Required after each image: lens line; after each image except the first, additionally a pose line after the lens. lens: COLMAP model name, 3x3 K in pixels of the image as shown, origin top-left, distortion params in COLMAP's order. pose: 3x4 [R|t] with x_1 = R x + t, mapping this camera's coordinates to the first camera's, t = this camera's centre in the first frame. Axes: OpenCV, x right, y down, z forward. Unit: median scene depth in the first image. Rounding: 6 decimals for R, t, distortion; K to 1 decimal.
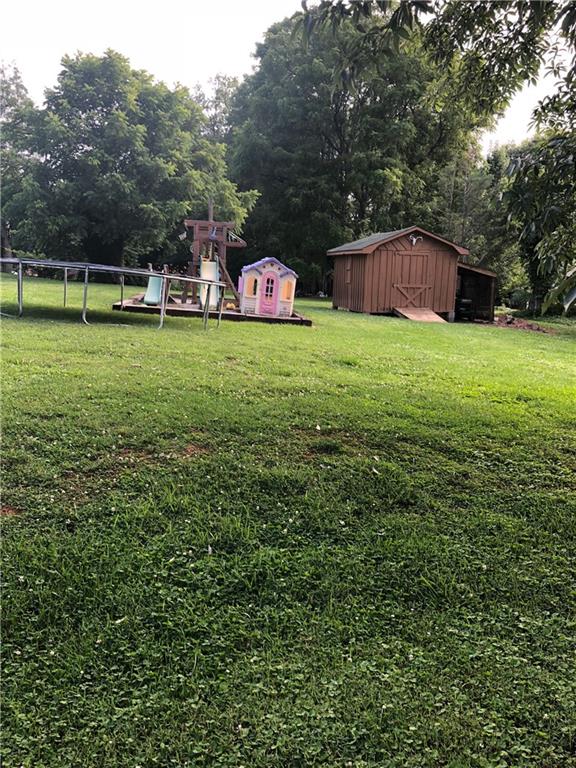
lens RADIAL K [[648.2, 0, 290.3], [0, 648.2, 384.9], [0, 0, 1]] dist [-0.027851, -0.006121]
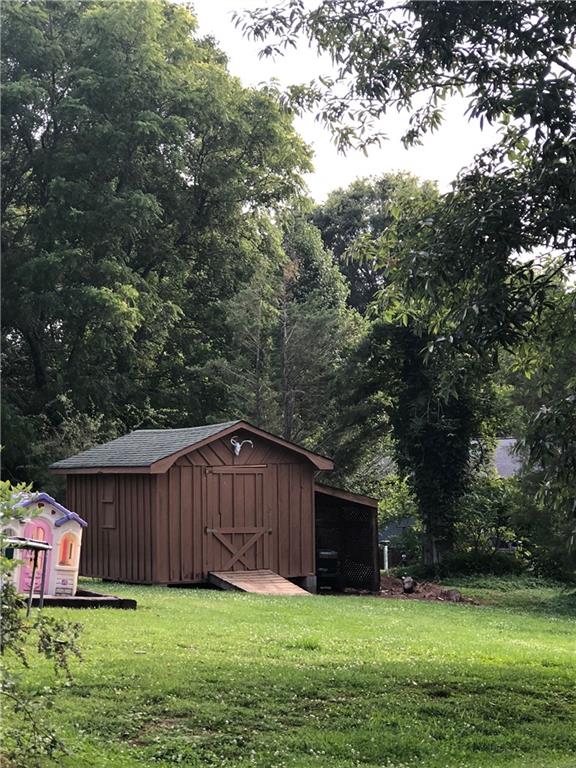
lens RADIAL K [[1743.4, 0, 285.4], [0, 1743.4, 389.3], [0, 0, 1]] dist [-0.041218, 0.000000]
pose [[0.947986, -0.011080, 0.318120, -0.231135], [0.082080, 0.974106, -0.210667, 0.039694], [-0.307549, 0.225821, 0.924348, -0.367179]]
